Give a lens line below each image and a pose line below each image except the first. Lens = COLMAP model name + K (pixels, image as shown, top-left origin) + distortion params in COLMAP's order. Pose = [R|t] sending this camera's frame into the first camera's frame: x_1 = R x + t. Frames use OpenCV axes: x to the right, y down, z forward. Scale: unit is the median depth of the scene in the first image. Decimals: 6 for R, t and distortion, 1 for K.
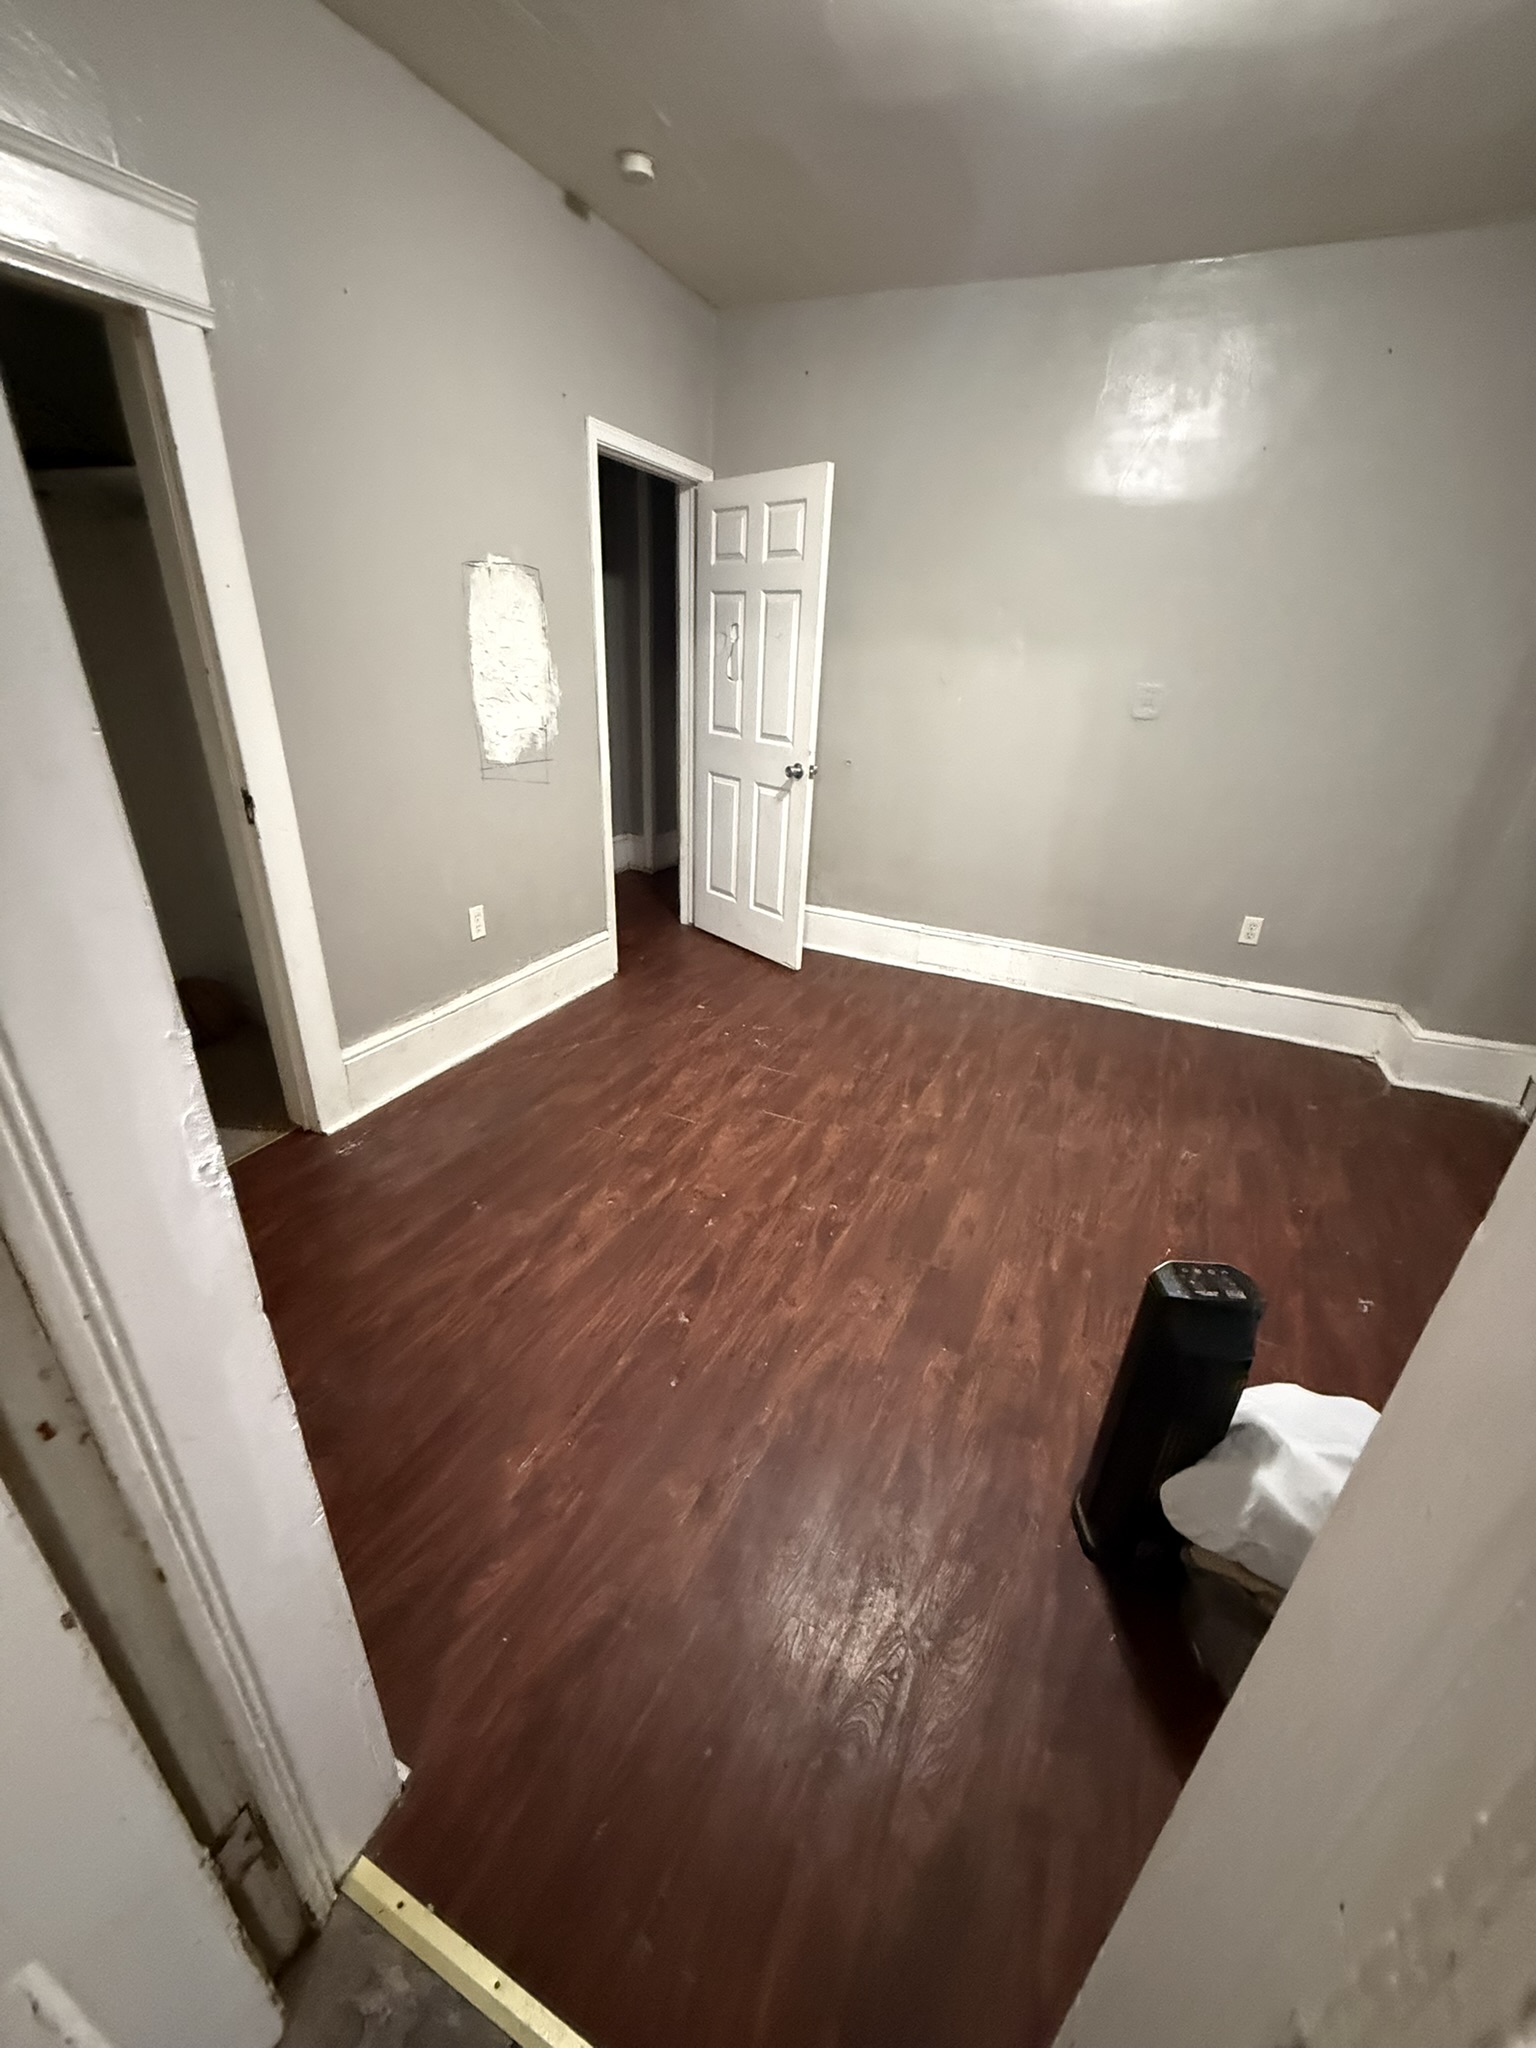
lens RADIAL K [[812.7, 0, 768.0], [0, 812.7, 1024.0], [0, 0, 1]] dist [-0.000725, -0.000066]
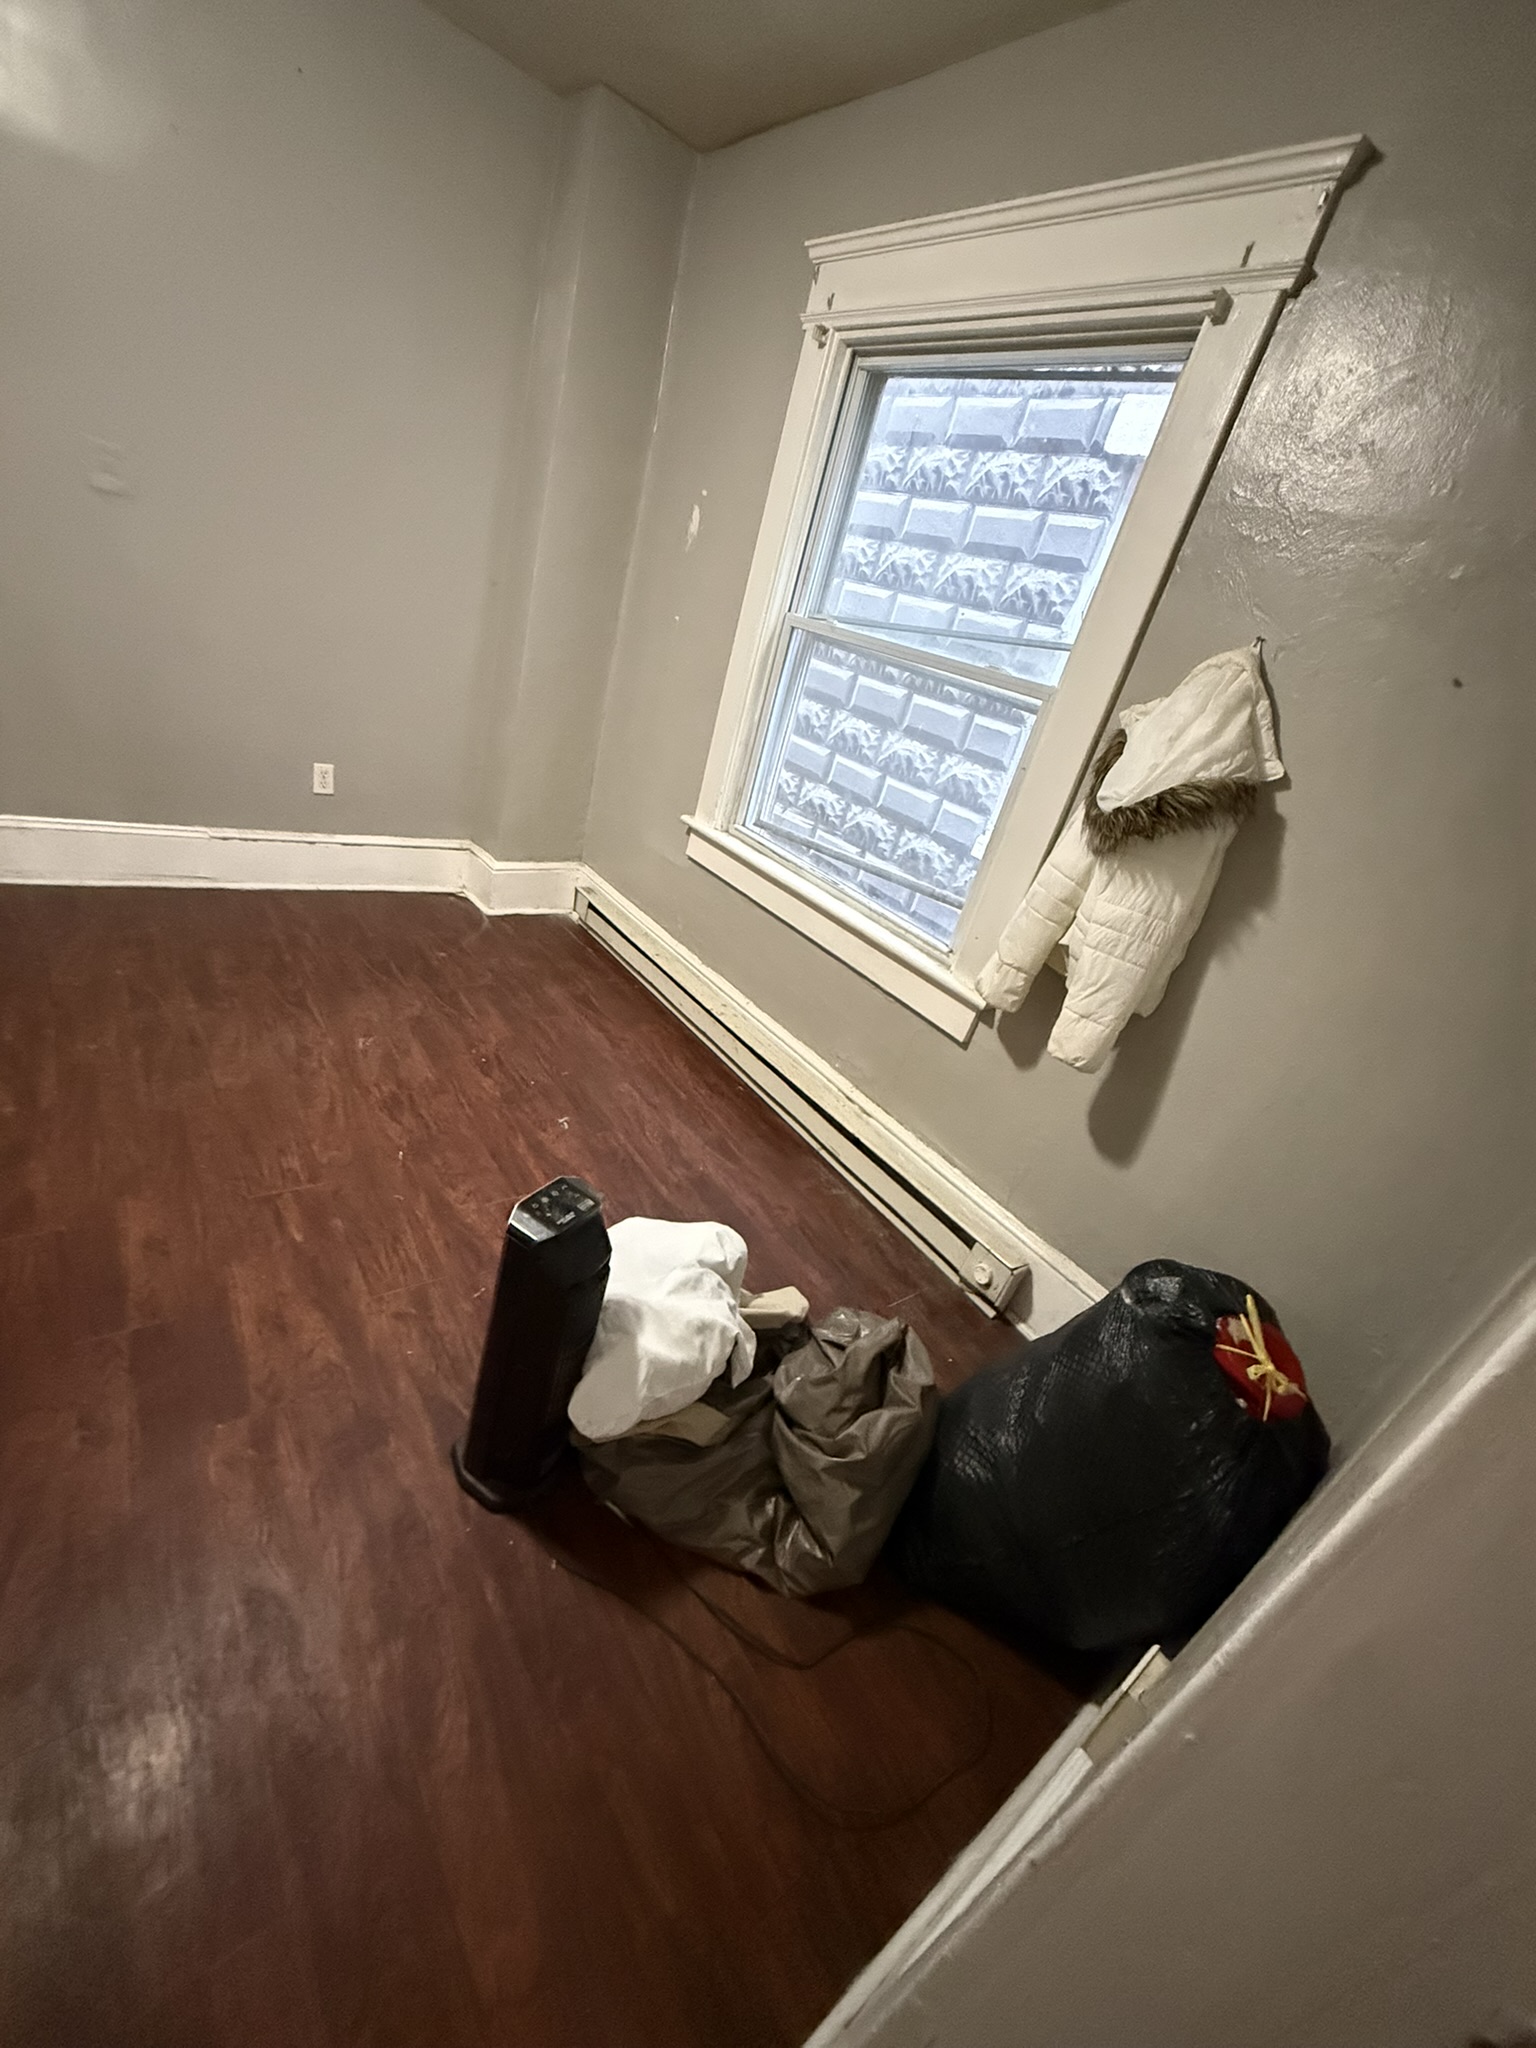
lens RADIAL K [[812.7, 0, 768.0], [0, 812.7, 1024.0], [0, 0, 1]] dist [-0.000725, -0.000066]
pose [[0.458204, -0.320393, 0.829095, -0.036190], [0.142511, 0.947189, 0.287269, -0.062682], [-0.877348, -0.013473, 0.479665, 0.159640]]
